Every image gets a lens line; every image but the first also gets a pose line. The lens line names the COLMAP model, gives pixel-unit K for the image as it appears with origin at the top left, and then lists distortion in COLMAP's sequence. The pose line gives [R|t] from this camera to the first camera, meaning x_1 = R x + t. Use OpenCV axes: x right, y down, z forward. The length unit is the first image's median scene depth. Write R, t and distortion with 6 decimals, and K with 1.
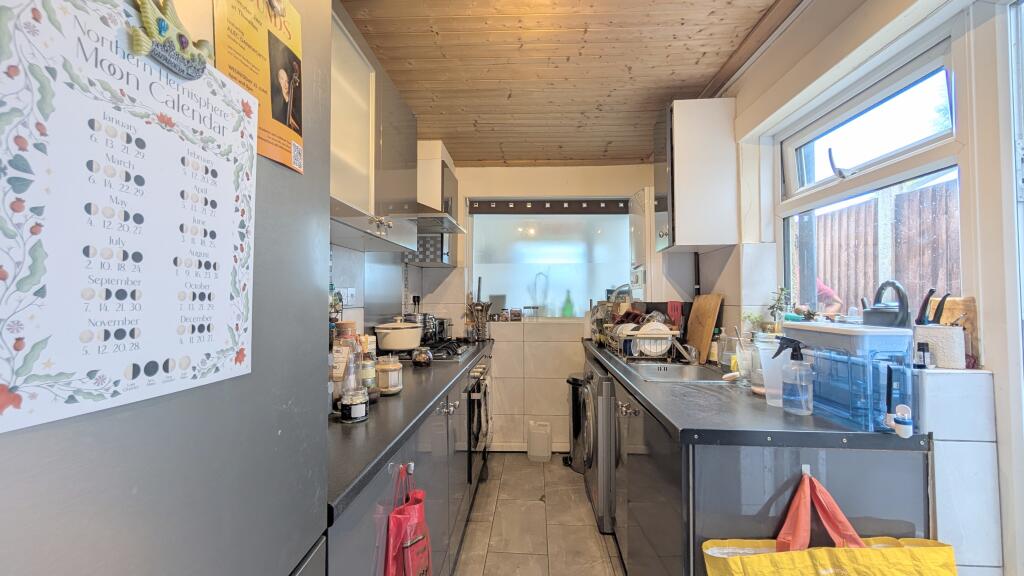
lens RADIAL K [[386.0, 0, 512.0], [0, 386.0, 288.0], [0, 0, 1]] dist [0.000570, 0.000150]
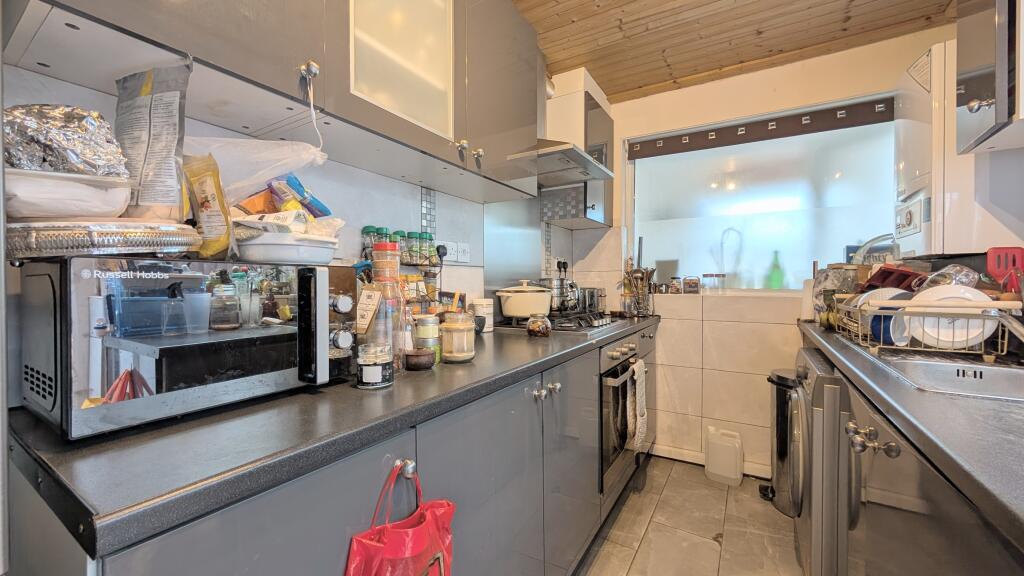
lens RADIAL K [[386.0, 0, 512.0], [0, 386.0, 288.0], [0, 0, 1]] dist [0.000570, 0.000150]
pose [[0.879498, 0.006595, -0.475857, 0.067869], [0.011852, 0.999290, 0.035754, 0.048700], [0.475755, -0.037085, 0.878796, 0.181684]]
